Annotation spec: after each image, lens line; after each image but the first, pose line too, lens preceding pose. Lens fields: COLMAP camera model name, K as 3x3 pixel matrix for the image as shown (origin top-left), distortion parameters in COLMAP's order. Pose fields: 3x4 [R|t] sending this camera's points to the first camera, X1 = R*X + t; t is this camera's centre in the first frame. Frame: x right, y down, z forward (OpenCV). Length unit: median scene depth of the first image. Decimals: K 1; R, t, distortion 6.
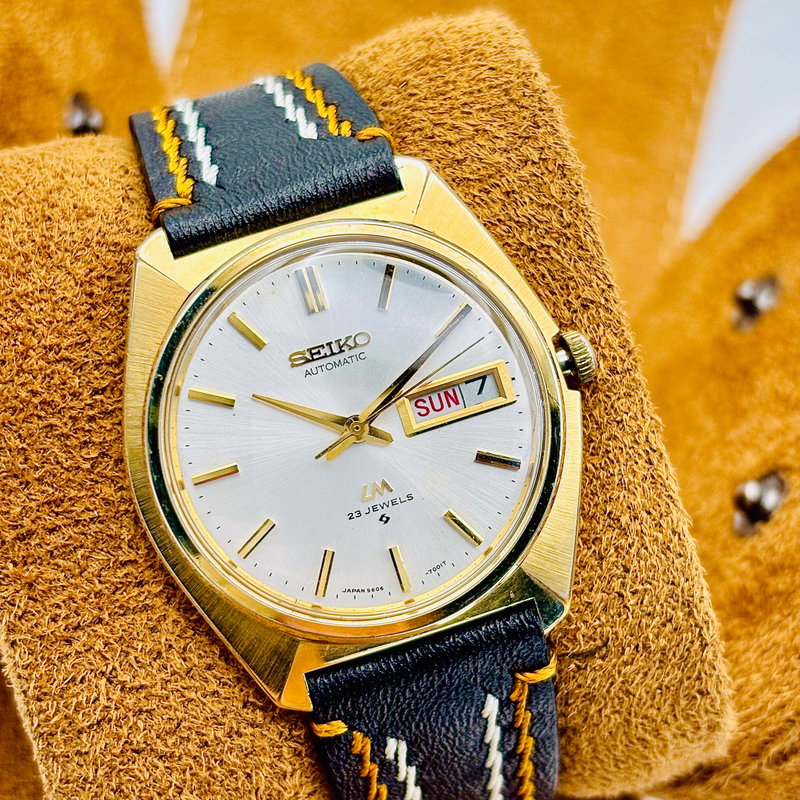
lens RADIAL K [[1678.1, 0, 403.9], [0, 1678.1, 368.8], [0, 0, 1]] dist [-0.009218, 0.064638]
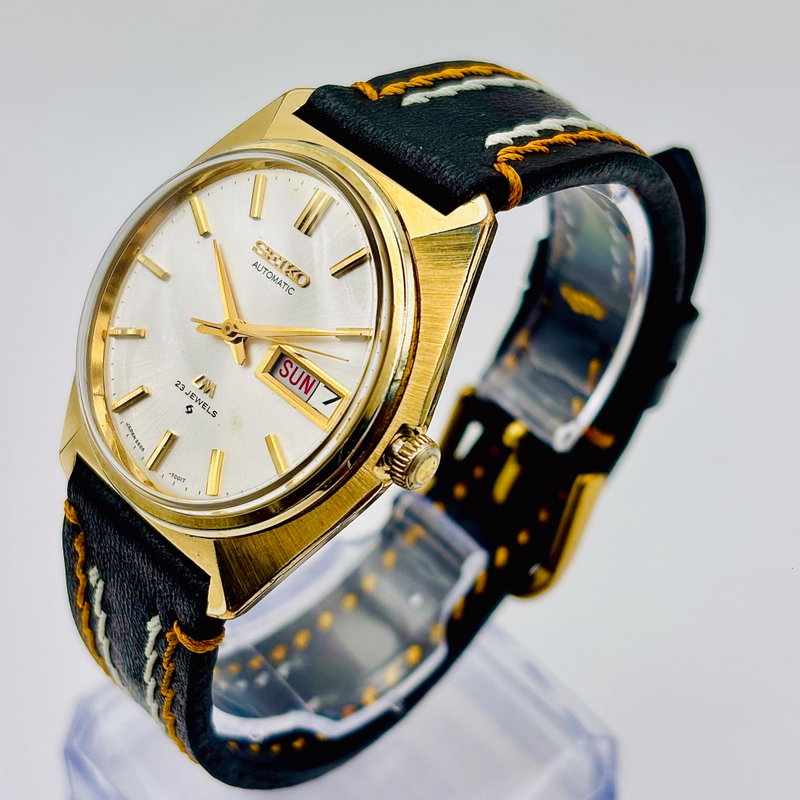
lens RADIAL K [[1680.4, 0, 419.1], [0, 1680.4, 399.8], [0, 0, 1]] dist [0.028388, -1.965832]
pose [[0.425985, 0.709051, -0.561946, 0.624764], [-0.702107, 0.650812, 0.288945, -0.312068], [0.570598, 0.271460, 0.775066, 0.275060]]
